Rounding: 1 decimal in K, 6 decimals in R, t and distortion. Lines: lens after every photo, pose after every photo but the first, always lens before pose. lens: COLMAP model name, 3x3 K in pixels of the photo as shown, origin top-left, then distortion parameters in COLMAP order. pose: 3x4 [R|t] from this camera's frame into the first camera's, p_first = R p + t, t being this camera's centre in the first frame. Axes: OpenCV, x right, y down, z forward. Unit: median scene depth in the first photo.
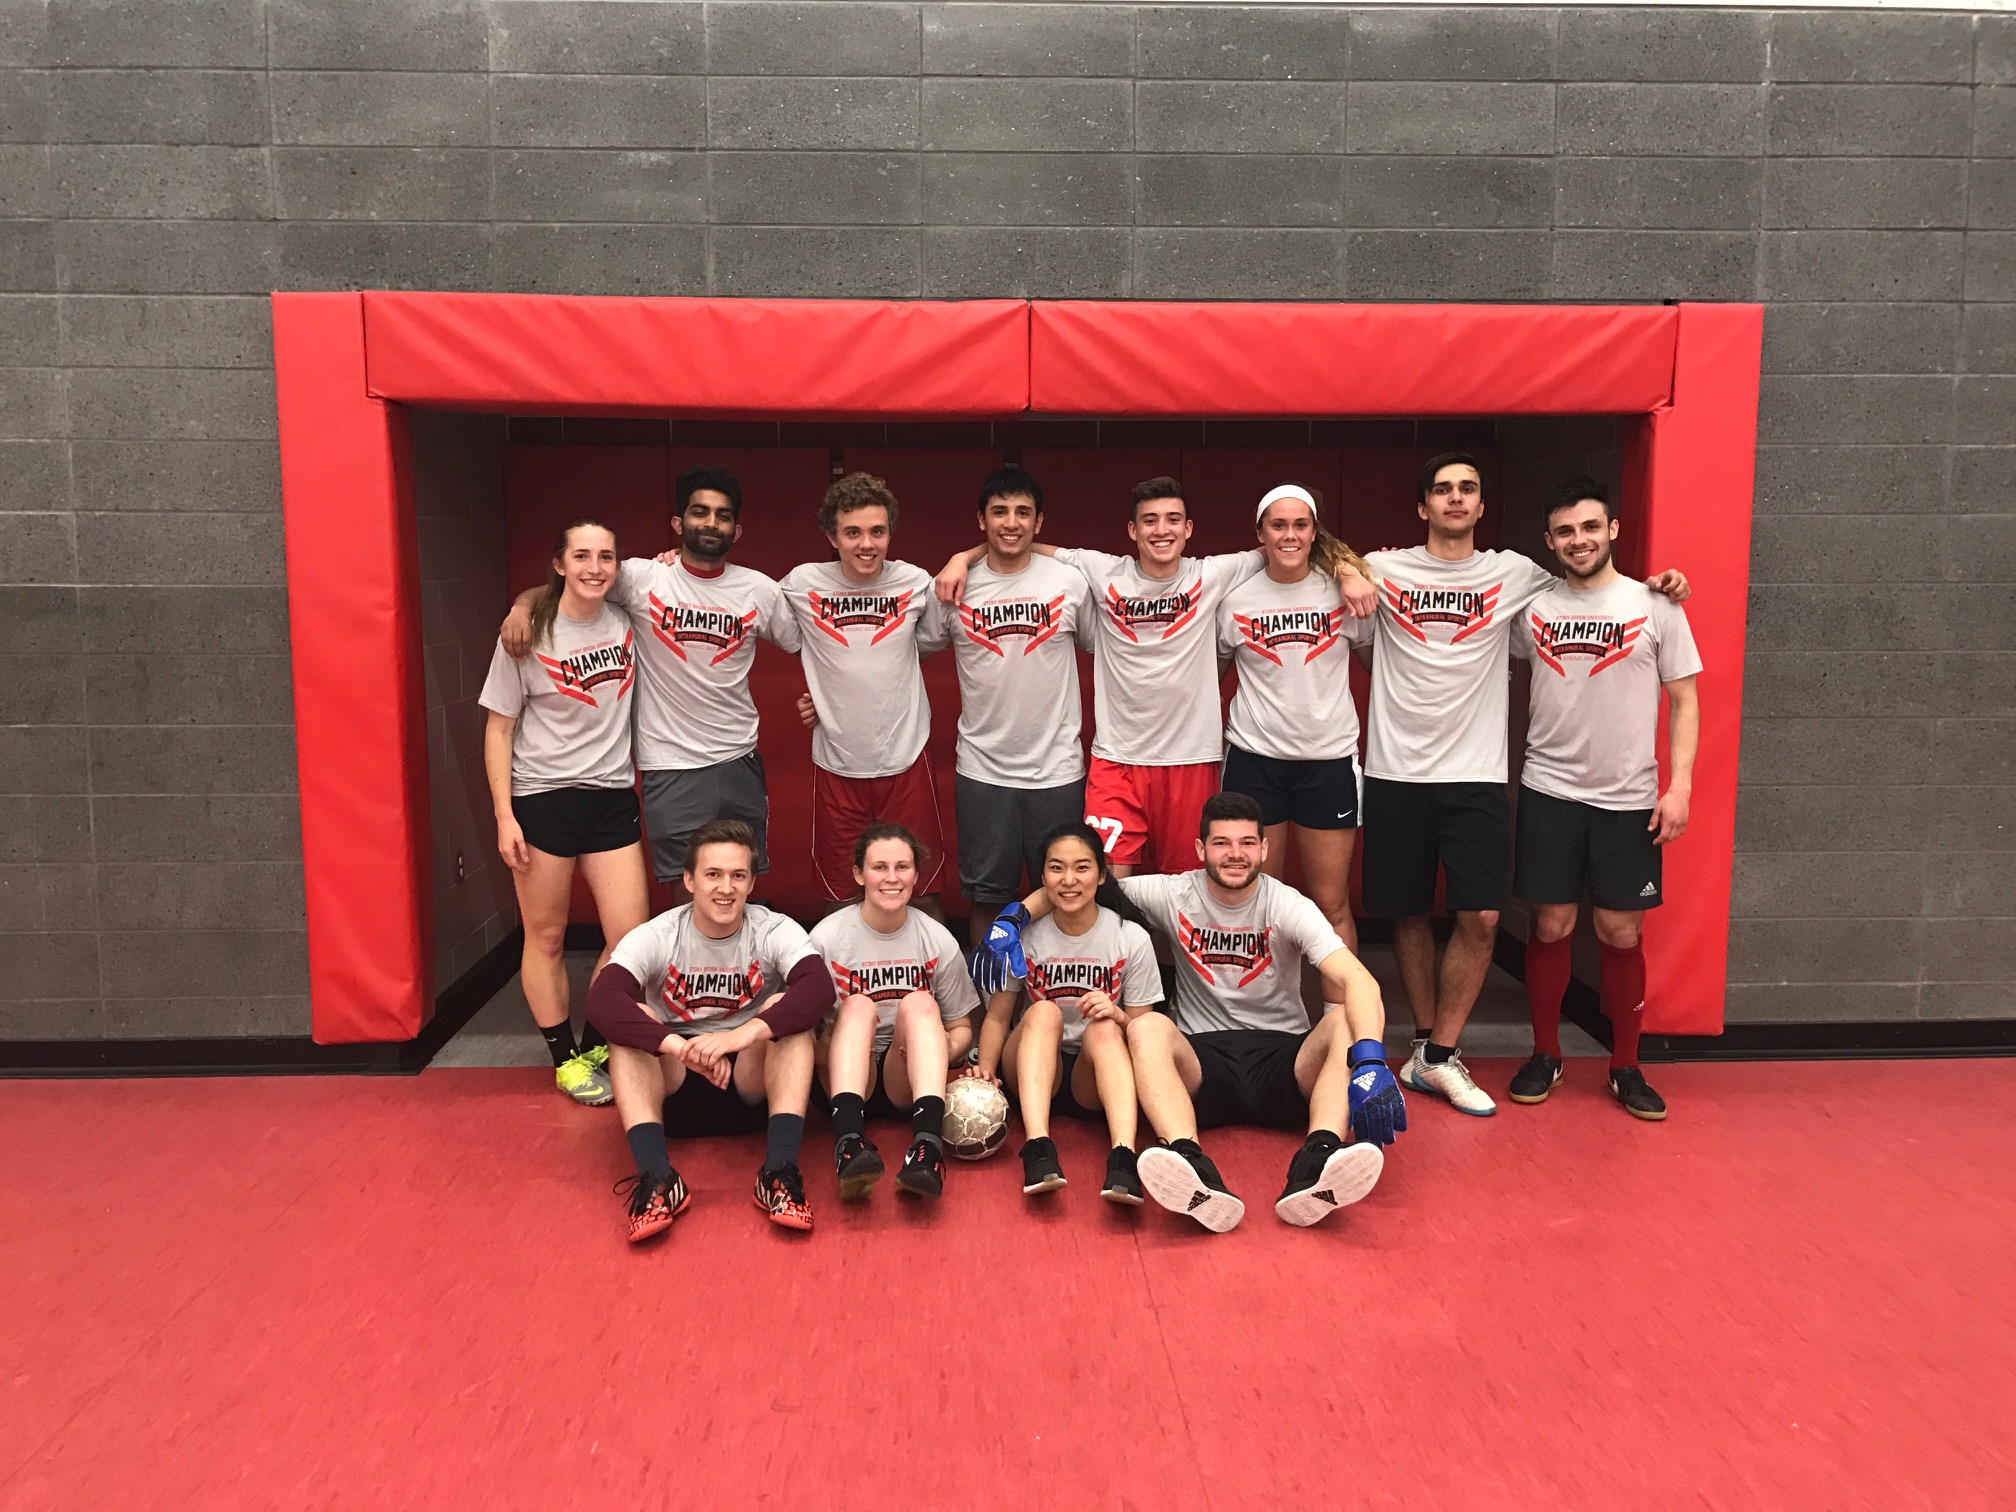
lens RADIAL K [[1663.2, 0, 1008.1], [0, 1663.2, 744.2], [0, 0, 1]] dist [-0.009768, -0.020313]
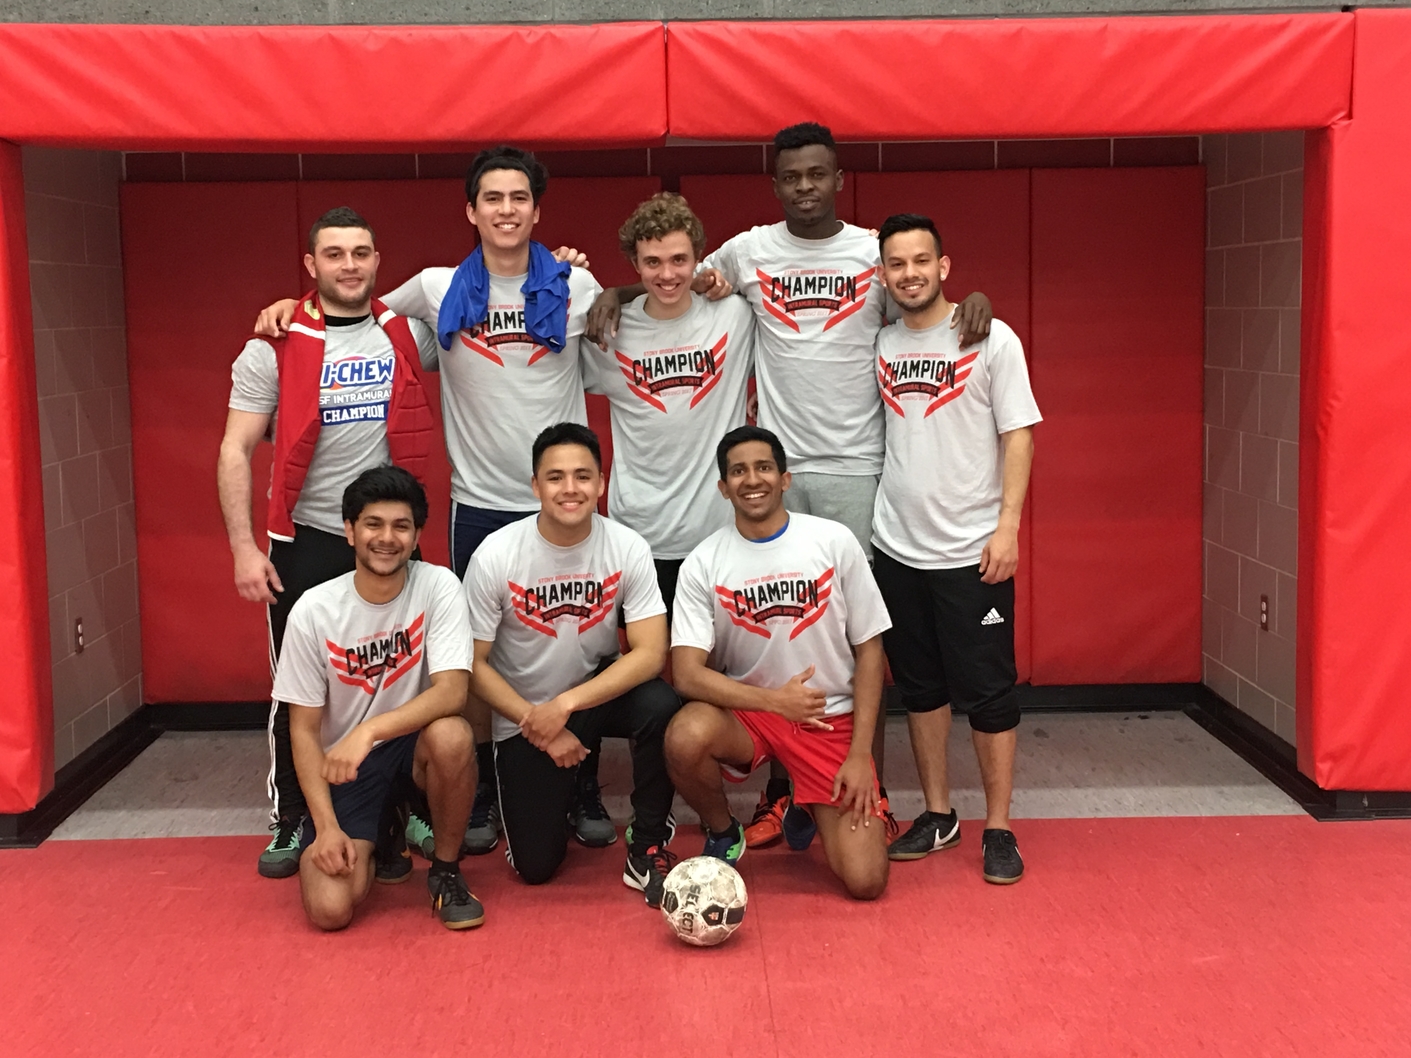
lens RADIAL K [[2025.6, 0, 707.8], [0, 2025.6, 531.3], [0, 0, 1]] dist [0.019756, 0.000000]
pose [[0.999732, -0.014846, -0.017736, 0.053802], [0.014764, 0.999880, -0.004727, 0.031004], [0.017804, 0.004464, 0.999832, -0.163088]]
